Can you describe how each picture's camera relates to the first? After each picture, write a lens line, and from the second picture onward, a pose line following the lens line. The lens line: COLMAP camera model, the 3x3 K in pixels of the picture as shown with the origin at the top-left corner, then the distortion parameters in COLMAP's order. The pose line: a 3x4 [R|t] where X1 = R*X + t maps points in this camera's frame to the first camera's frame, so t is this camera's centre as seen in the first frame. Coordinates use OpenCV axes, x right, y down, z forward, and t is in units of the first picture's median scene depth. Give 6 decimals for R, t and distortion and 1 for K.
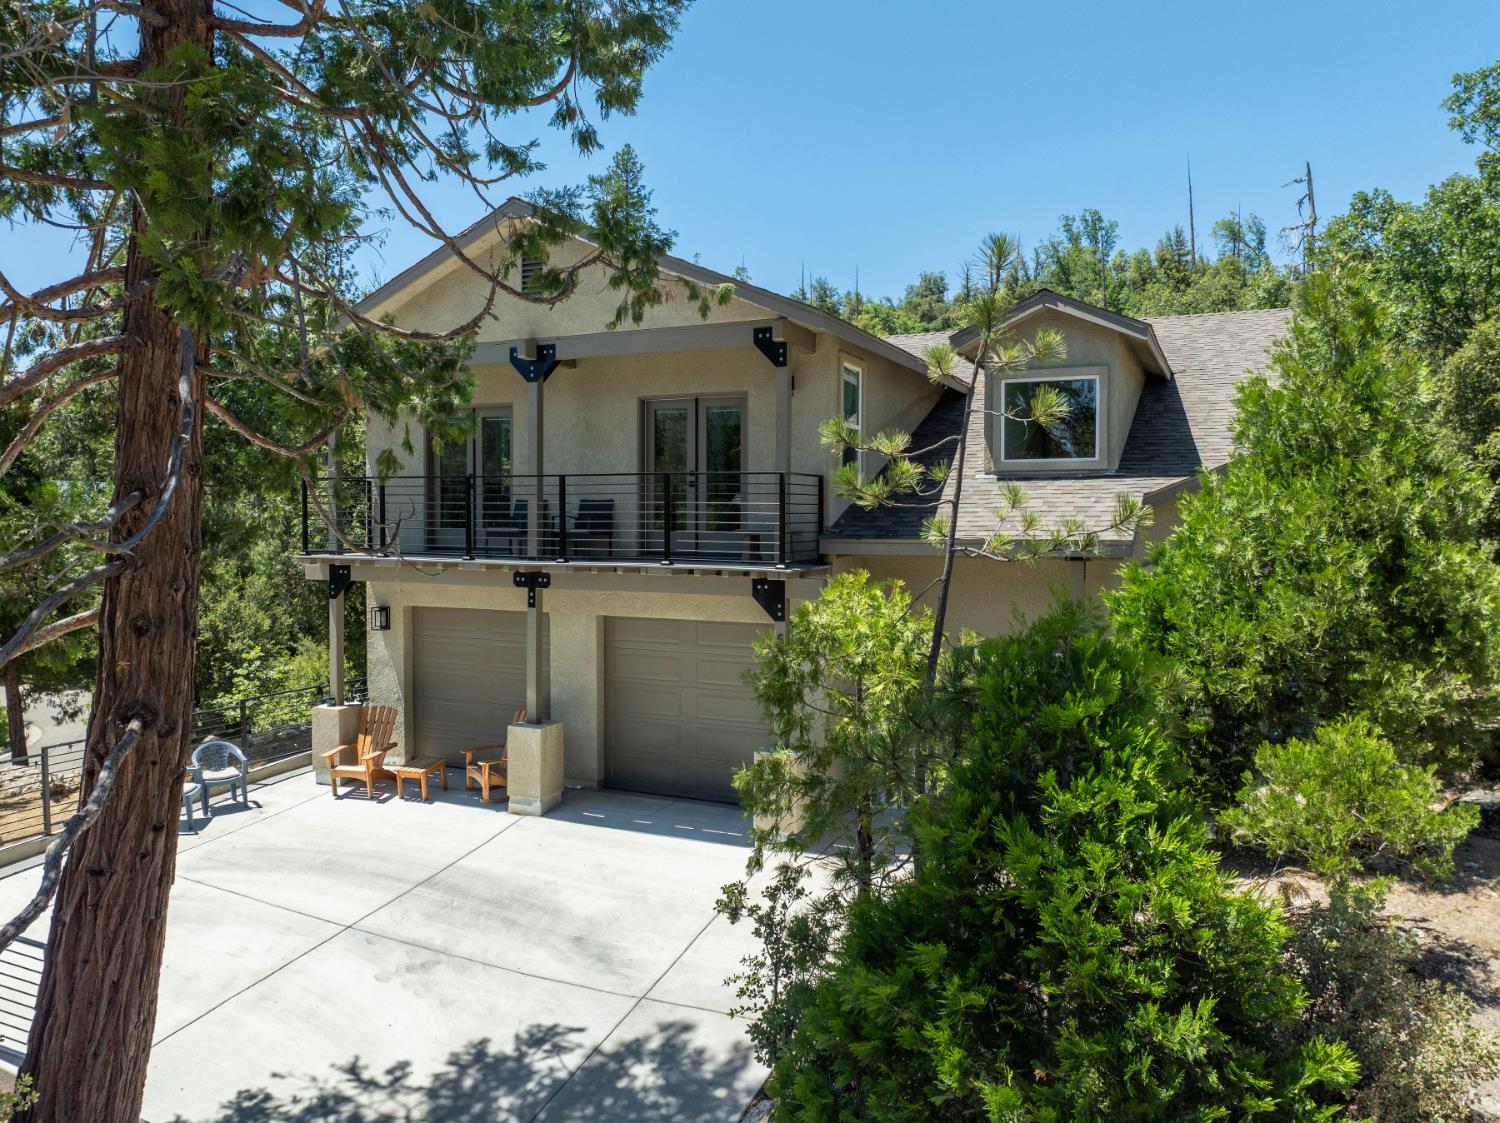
lens RADIAL K [[1076.7, 0, 750.0], [0, 1076.7, 561.5], [0, 0, 1]] dist [-0.045425, 0.016880]
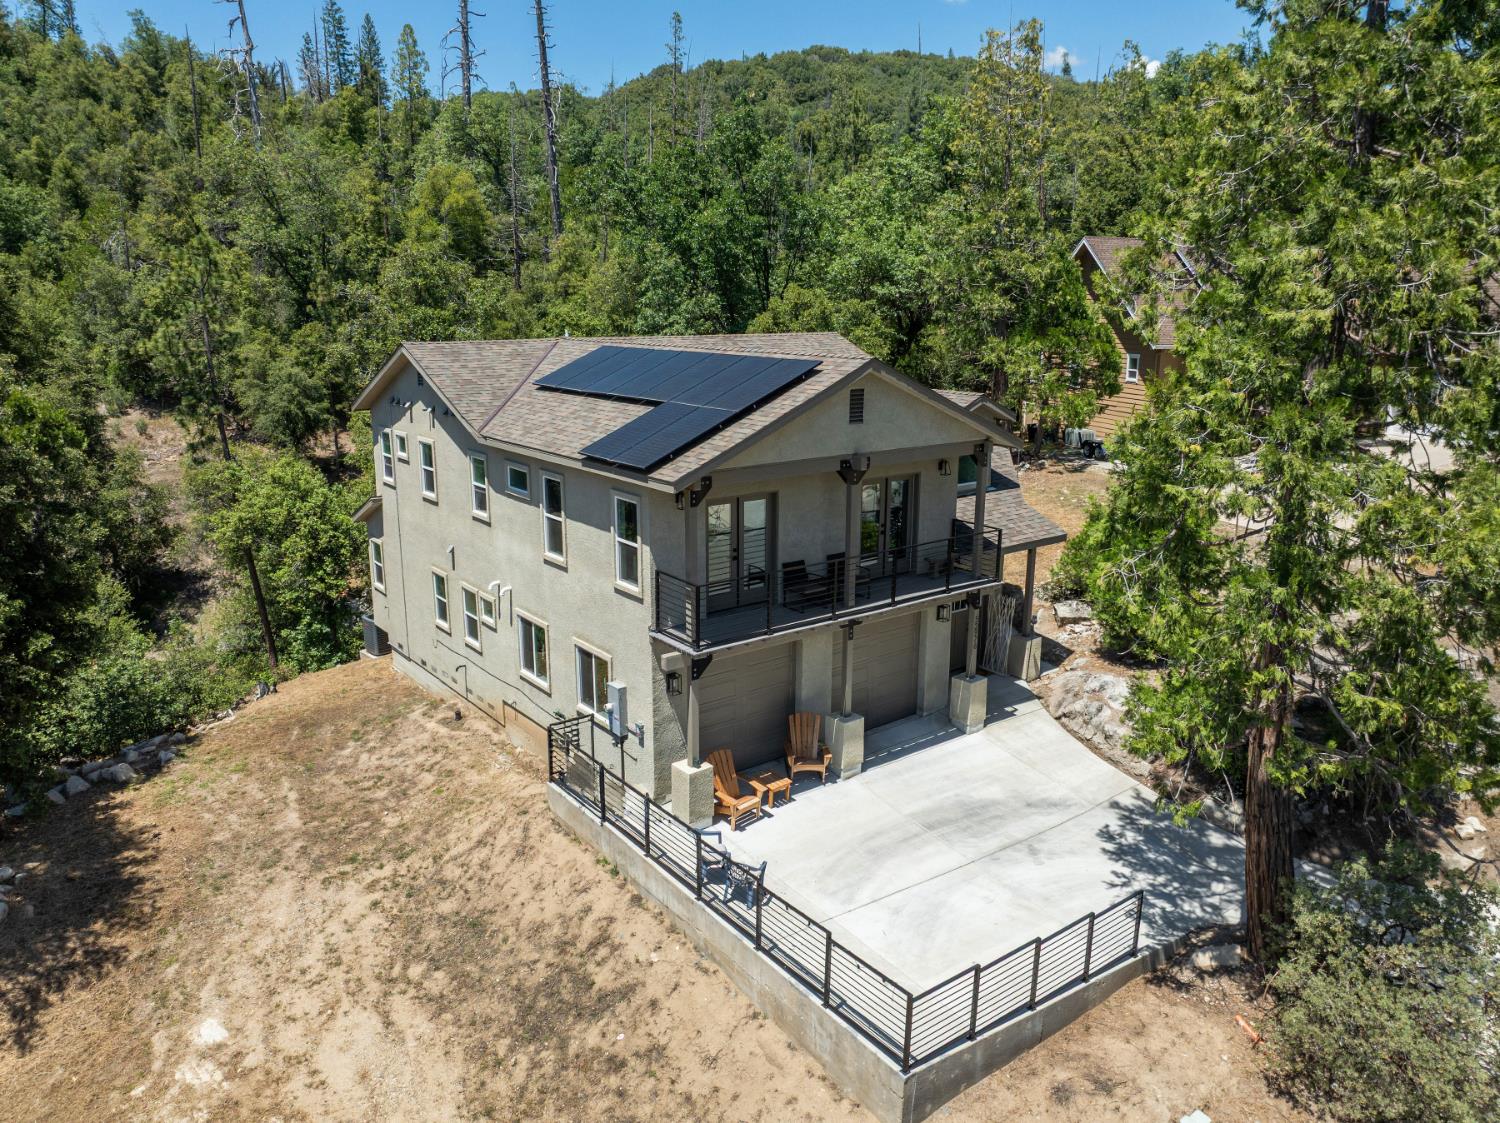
lens RADIAL K [[1076.7, 0, 750.0], [0, 1076.7, 561.5], [0, 0, 1]] dist [-0.045425, 0.016880]
pose [[0.459371, -0.211496, 0.862698, -1.471845], [0.032936, 0.974627, 0.221399, -0.377653], [-0.887633, -0.073291, 0.454681, 0.476762]]
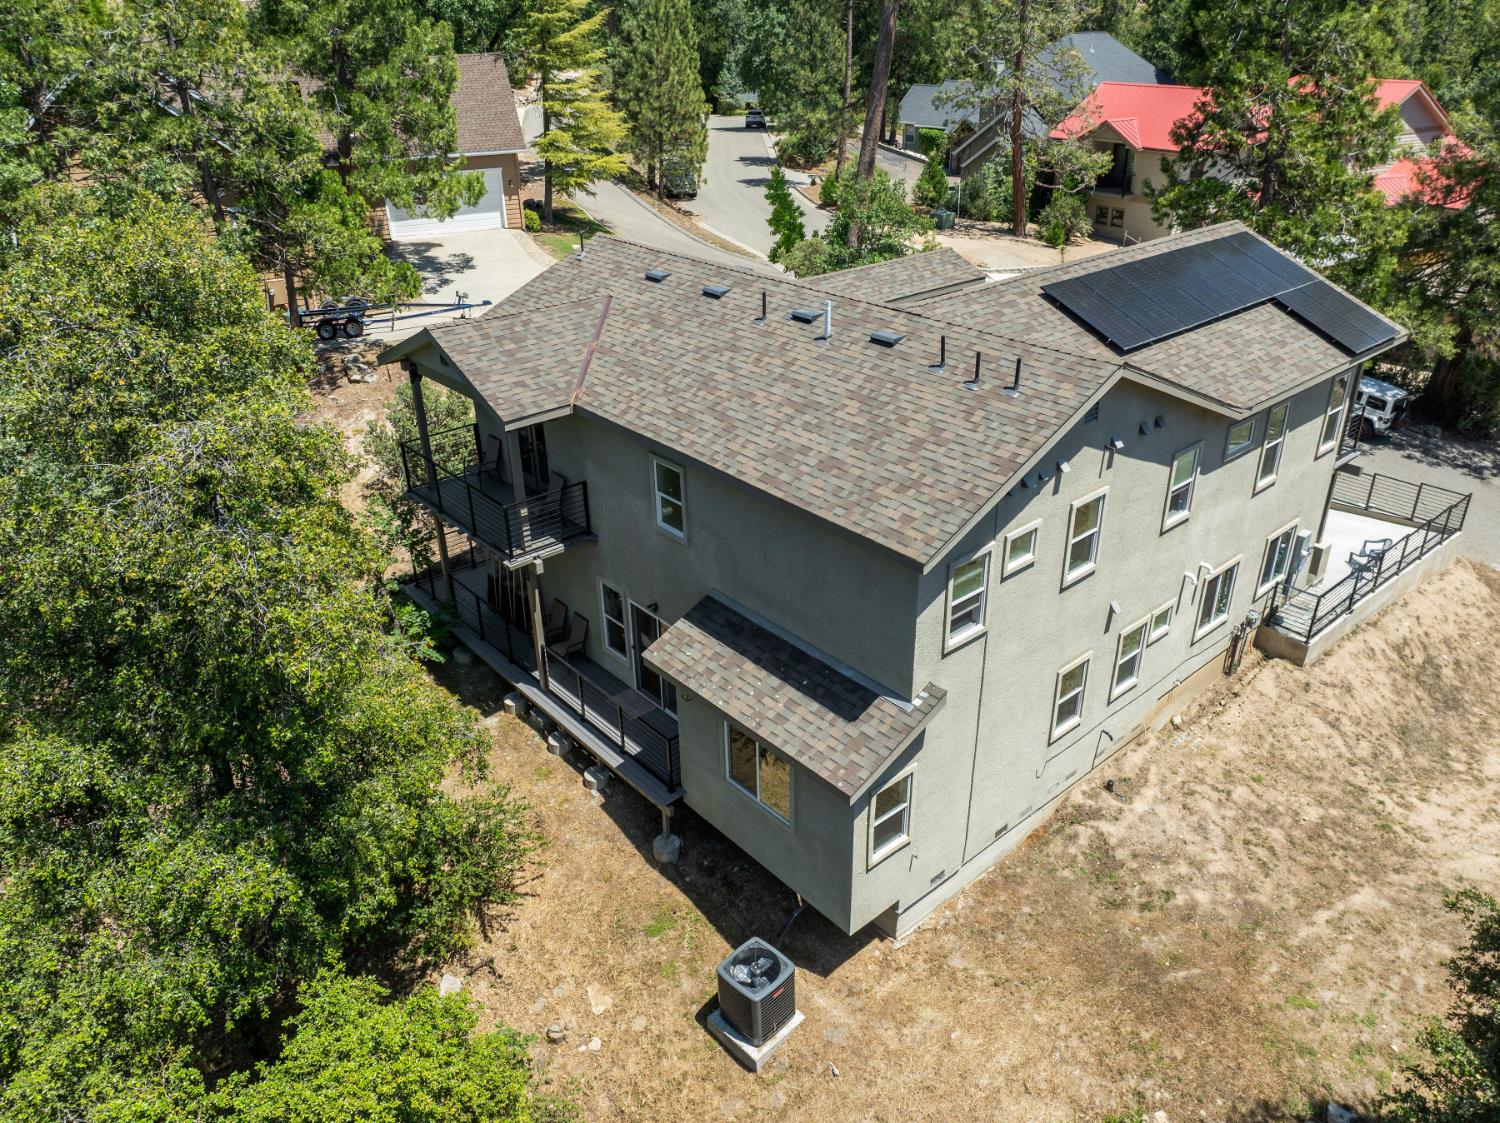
lens RADIAL K [[1076.7, 0, 750.0], [0, 1076.7, 561.5], [0, 0, 1]] dist [-0.045425, 0.016880]
pose [[-0.911753, -0.173870, 0.372124, -0.220786], [0.035669, 0.869045, 0.493445, -0.738600], [-0.409187, 0.463173, -0.786153, 2.939544]]
